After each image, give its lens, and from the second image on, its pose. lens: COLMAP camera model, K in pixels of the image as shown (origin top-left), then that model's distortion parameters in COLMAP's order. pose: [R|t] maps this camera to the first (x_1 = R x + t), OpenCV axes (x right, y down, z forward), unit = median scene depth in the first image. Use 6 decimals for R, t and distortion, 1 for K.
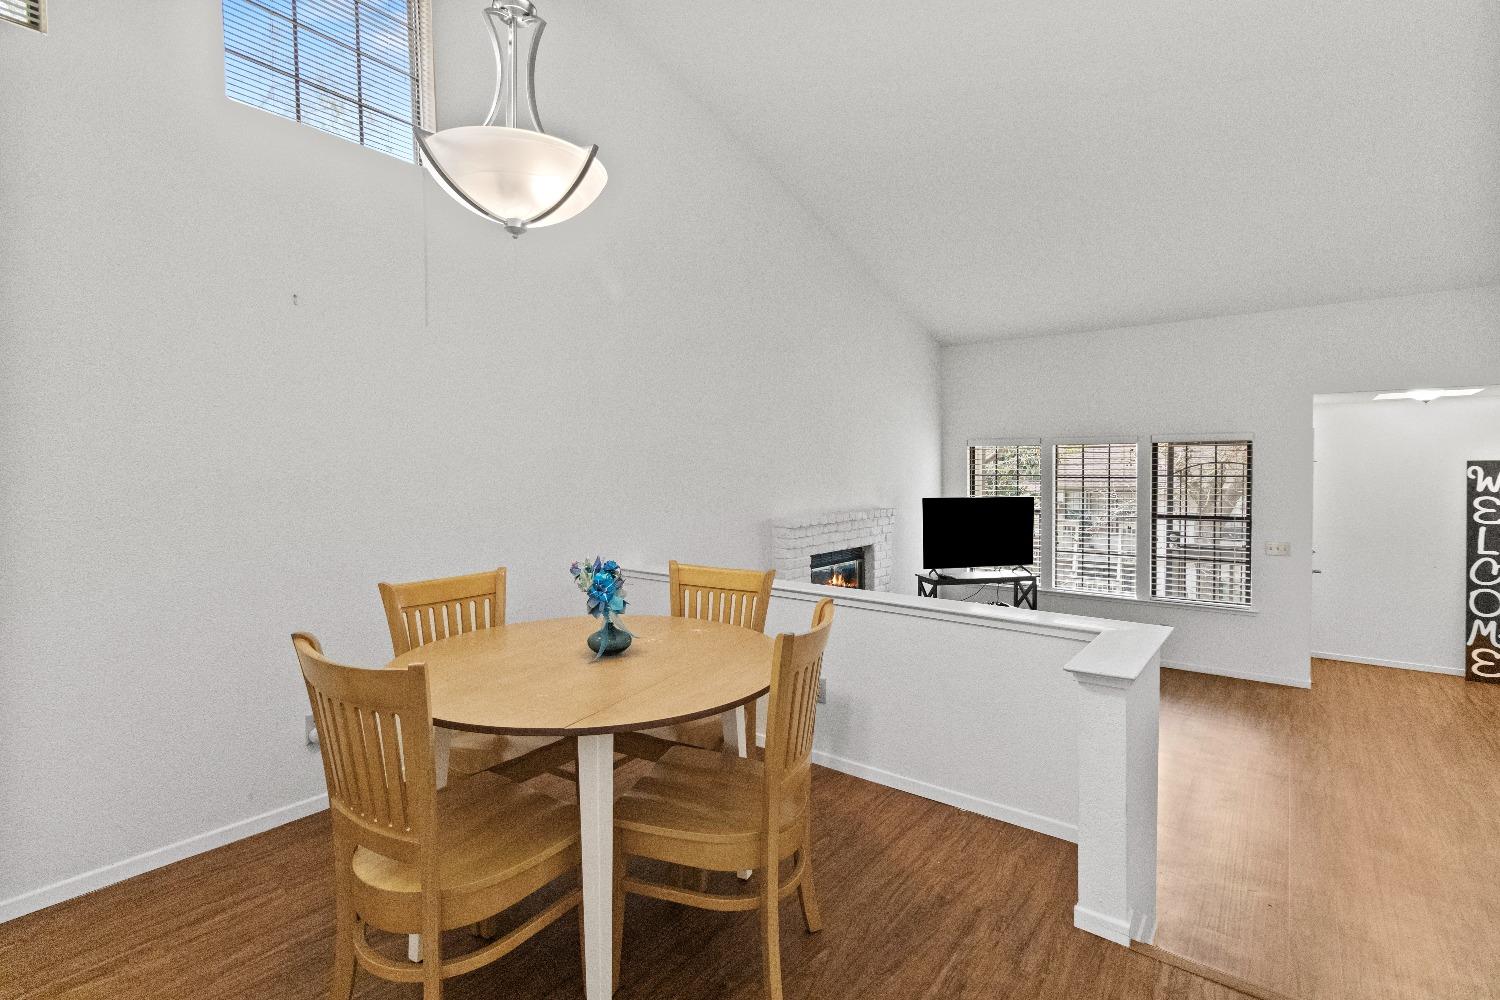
lens RADIAL K [[700.2, 0, 750.9], [0, 700.2, 488.1], [0, 0, 1]] dist [0.000635, 0.000252]
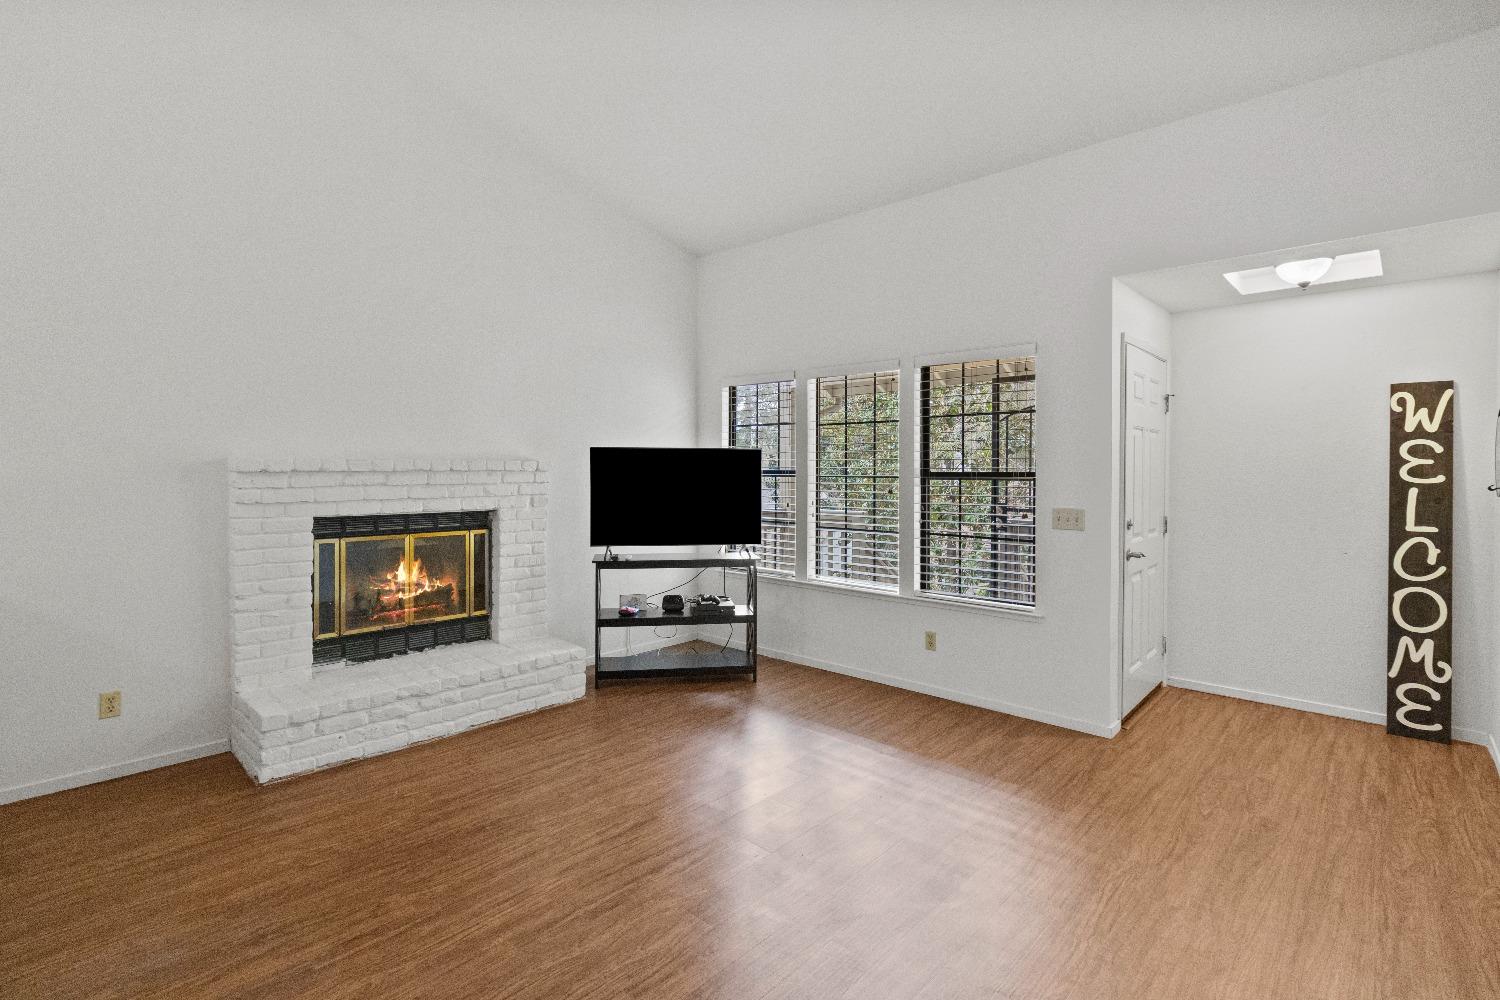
lens RADIAL K [[706.5, 0, 749.0], [0, 706.5, 472.0], [0, 0, 1]] dist [-0.002339, -0.000168]
pose [[0.994773, 0.003733, -0.102040, 0.517207], [-0.005236, 0.999882, -0.014463, 0.053210], [0.101974, 0.014922, 0.994675, 0.312395]]
